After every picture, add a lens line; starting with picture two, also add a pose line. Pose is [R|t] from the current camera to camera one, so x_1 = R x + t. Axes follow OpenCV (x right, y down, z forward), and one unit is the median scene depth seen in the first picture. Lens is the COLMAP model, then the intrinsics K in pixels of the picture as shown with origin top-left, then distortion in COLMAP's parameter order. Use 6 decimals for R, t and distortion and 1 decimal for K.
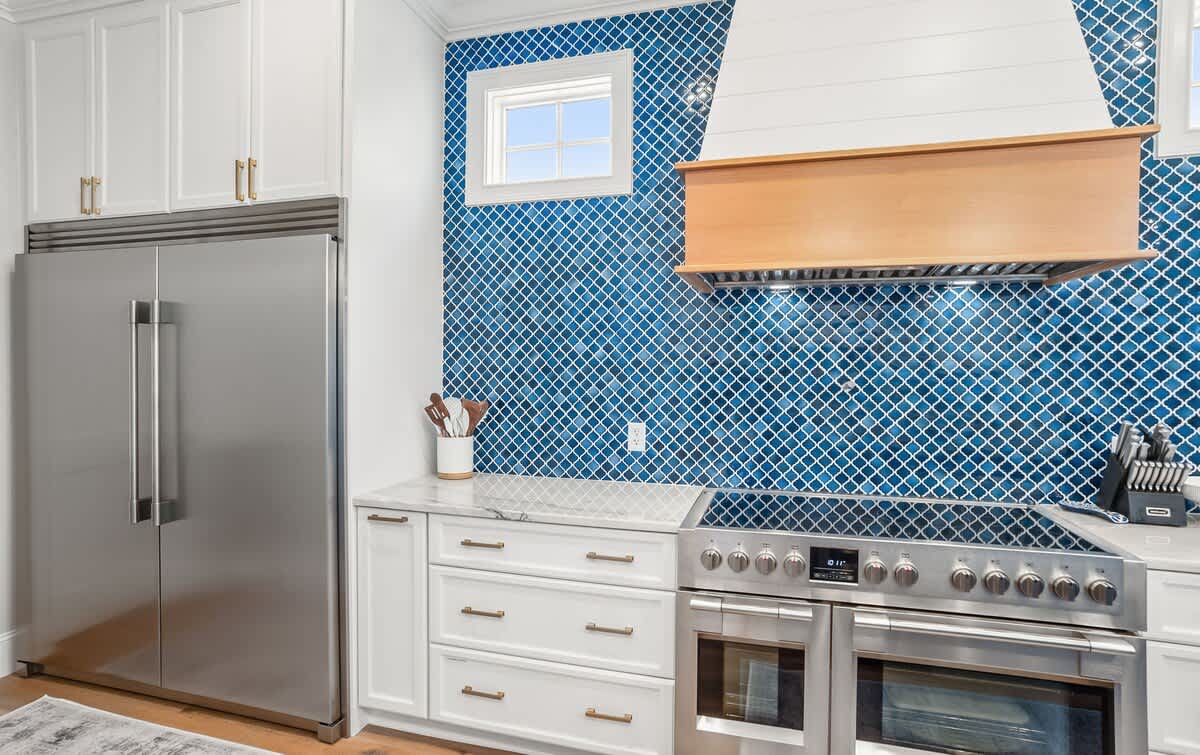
lens RADIAL K [[631.3, 0, 595.3], [0, 631.3, 379.3], [0, 0, 1]] dist [-0.004050, 0.006881]
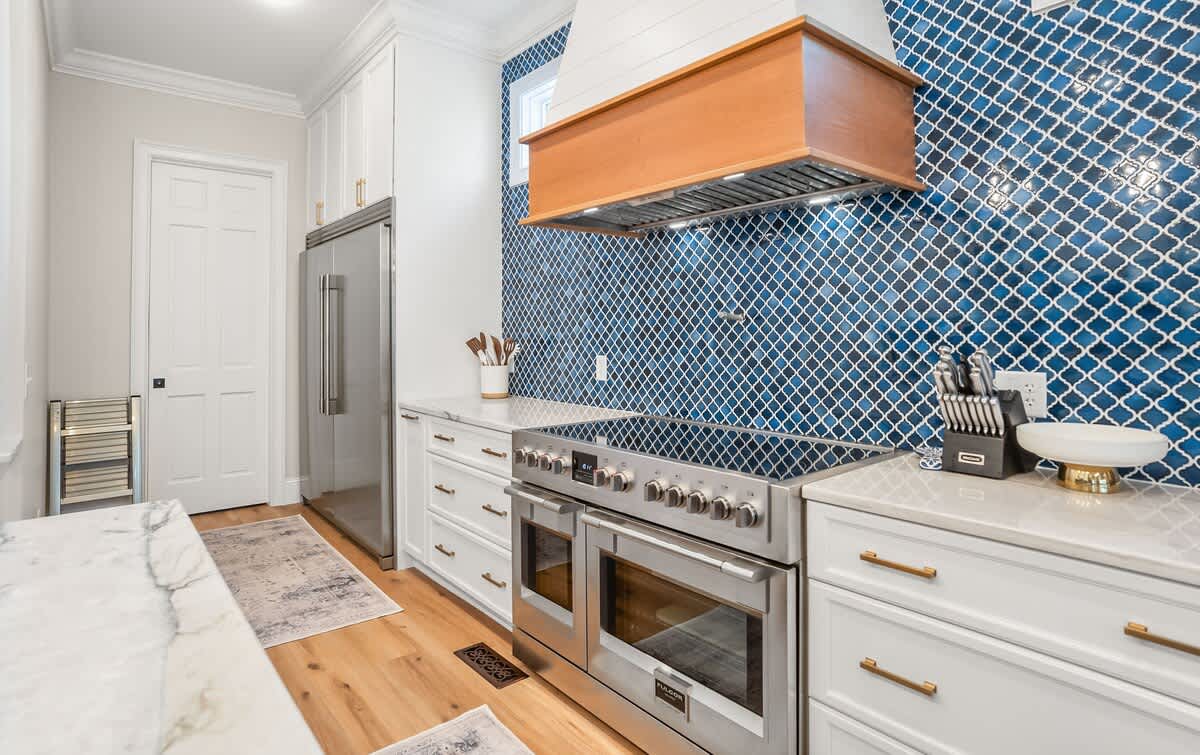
lens RADIAL K [[631.3, 0, 581.0], [0, 631.3, 322.1], [0, 0, 1]] dist [-0.004050, 0.006881]
pose [[0.819523, -0.018370, -0.572751, 0.757943], [-0.000905, 0.999443, -0.033349, 0.050715], [0.573045, 0.027849, 0.819050, 0.044009]]
